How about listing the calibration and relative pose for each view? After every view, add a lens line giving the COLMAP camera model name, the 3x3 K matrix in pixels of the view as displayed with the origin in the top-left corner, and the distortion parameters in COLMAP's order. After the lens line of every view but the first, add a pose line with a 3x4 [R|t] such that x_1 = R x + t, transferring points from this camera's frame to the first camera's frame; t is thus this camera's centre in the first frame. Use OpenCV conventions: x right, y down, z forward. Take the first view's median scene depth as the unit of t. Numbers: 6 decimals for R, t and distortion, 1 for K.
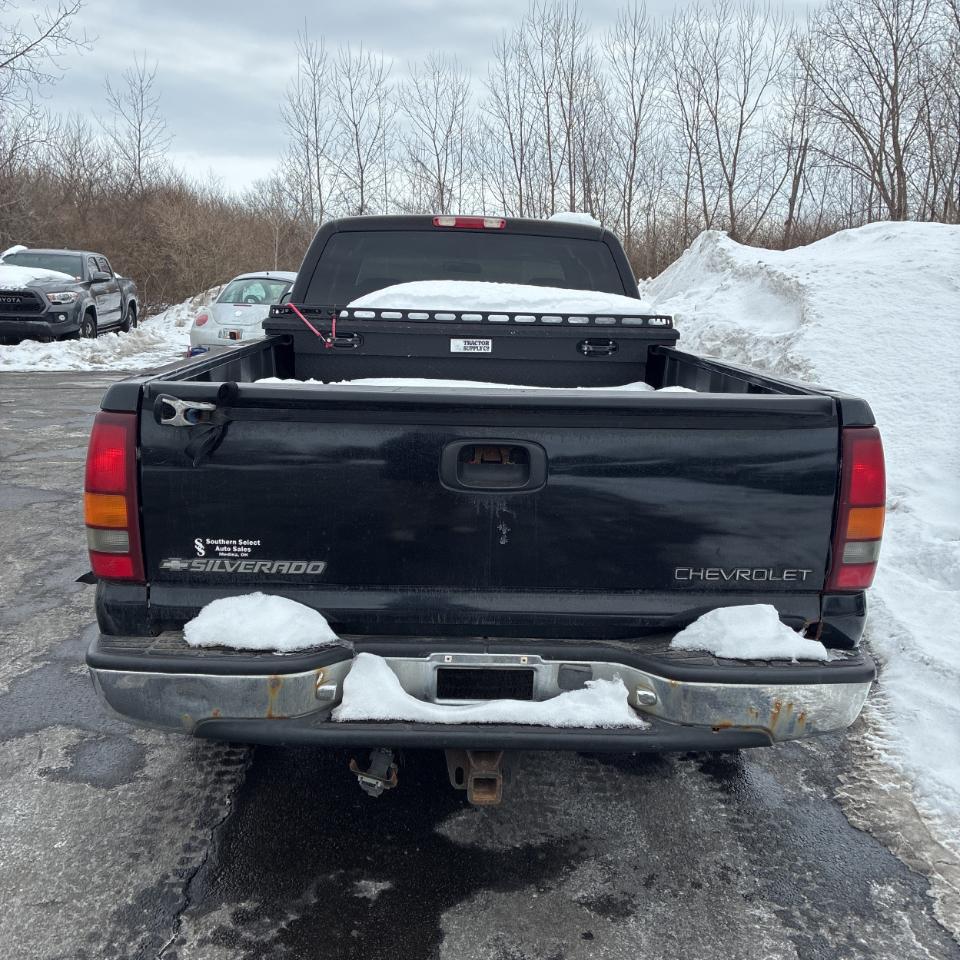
lens RADIAL K [[955.8, 0, 472.2], [0, 955.8, 479.3], [0, 0, 1]] dist [0.102154, -0.133520]
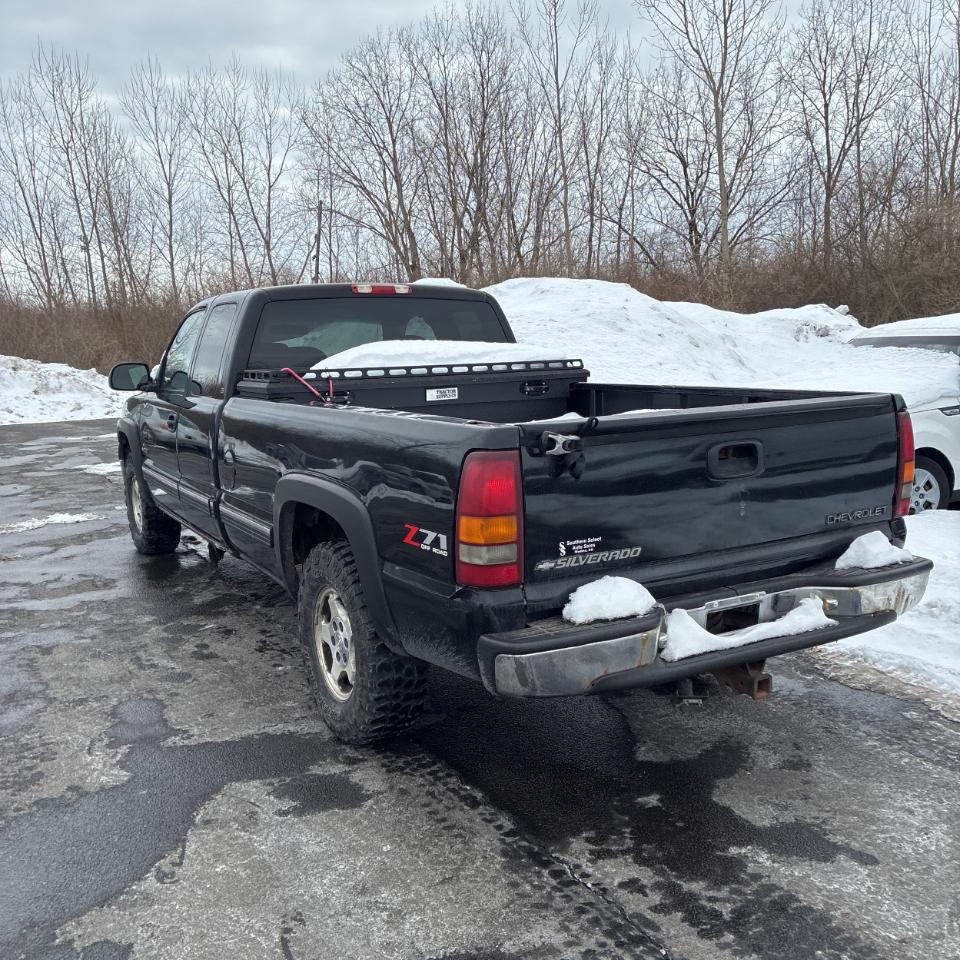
lens RADIAL K [[982.4, 0, 480.0], [0, 982.4, 480.0], [0, 0, 1]] dist [0.028433, 0.001066]
pose [[0.881077, -0.117761, 0.458078, -0.949840], [0.144390, 0.989244, -0.023412, -0.005315], [-0.450394, 0.086770, 0.888603, -0.119091]]
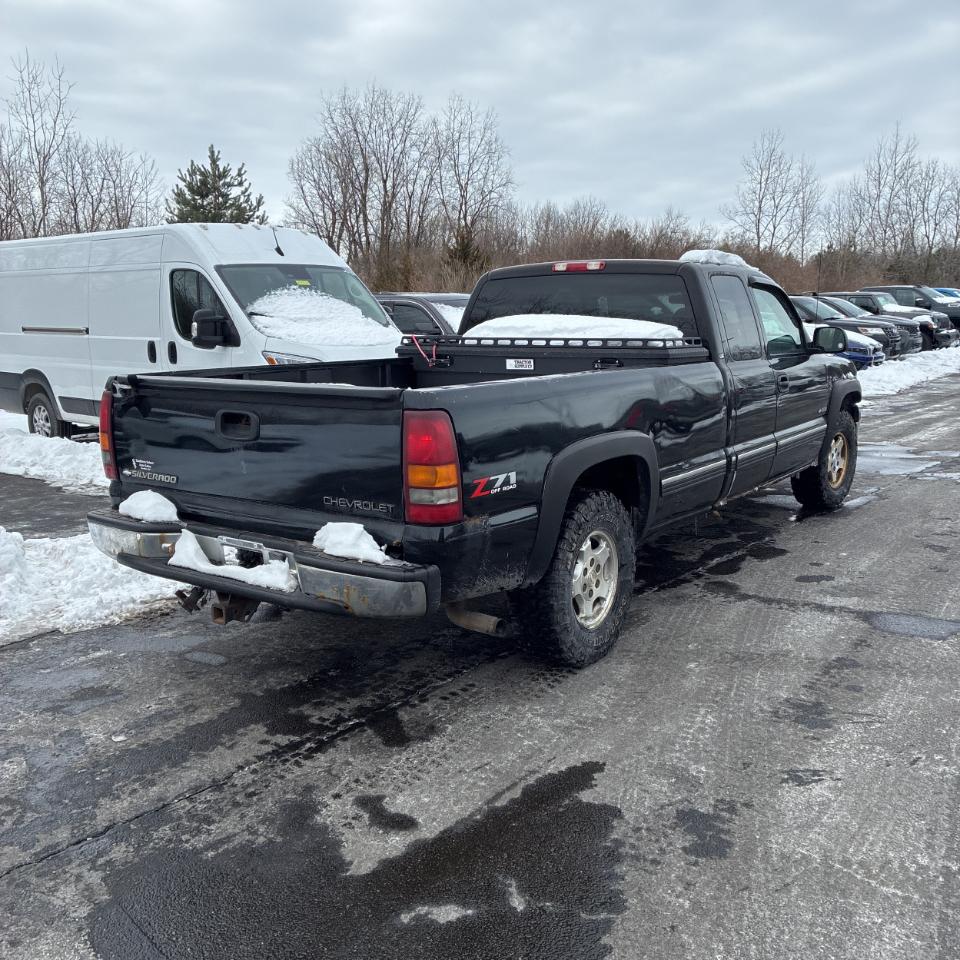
lens RADIAL K [[955.8, 0, 472.2], [0, 955.8, 479.3], [0, 0, 1]] dist [0.102154, -0.133520]
pose [[0.803572, 0.068890, -0.591207, 1.319878], [-0.090898, 0.995832, -0.007509, 0.053973], [0.588225, 0.059774, 0.806485, -0.116045]]
